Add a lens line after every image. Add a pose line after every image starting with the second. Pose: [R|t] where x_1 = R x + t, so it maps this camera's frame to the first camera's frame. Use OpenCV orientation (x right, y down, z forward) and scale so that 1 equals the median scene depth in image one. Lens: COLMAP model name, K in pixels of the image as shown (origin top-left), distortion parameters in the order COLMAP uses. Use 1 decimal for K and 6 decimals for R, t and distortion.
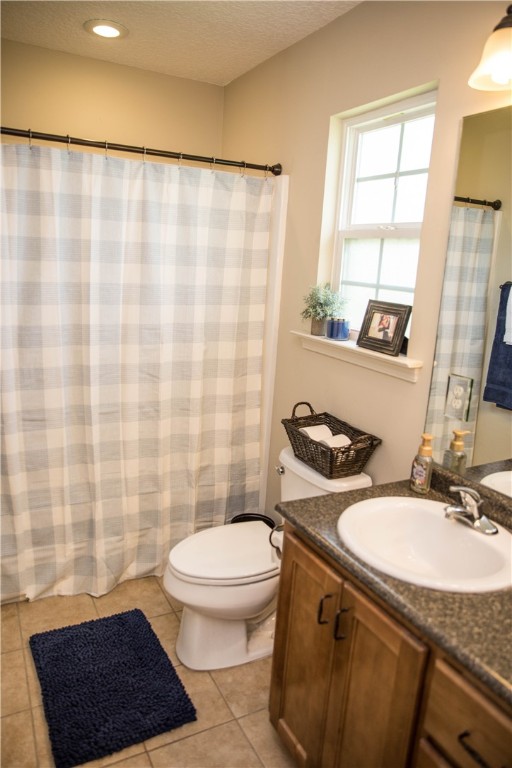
lens RADIAL K [[541.4, 0, 254.7], [0, 541.4, 383.4], [0, 0, 1]] dist [0.008892, 0.005959]
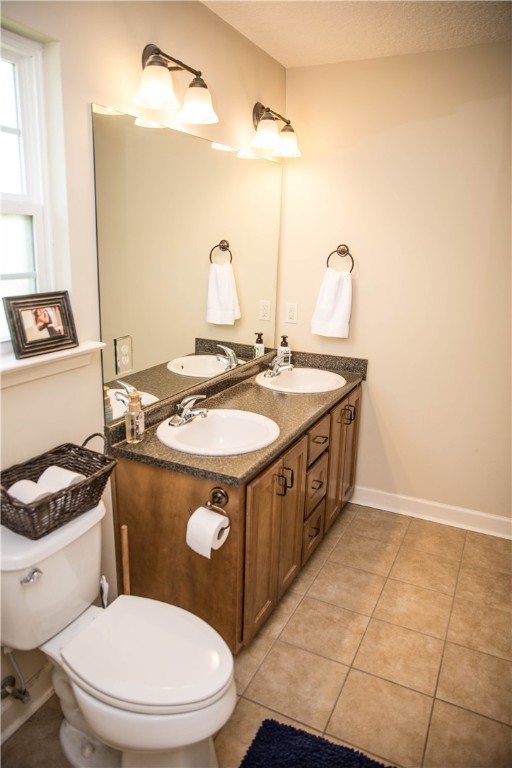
lens RADIAL K [[541.4, 0, 253.6], [0, 541.4, 381.9], [0, 0, 1]] dist [0.008892, 0.005959]
pose [[-0.593486, -0.284370, 0.752933, -0.613417], [0.112877, 0.896847, 0.427697, -0.346392], [-0.796890, 0.338821, -0.500167, 1.197131]]
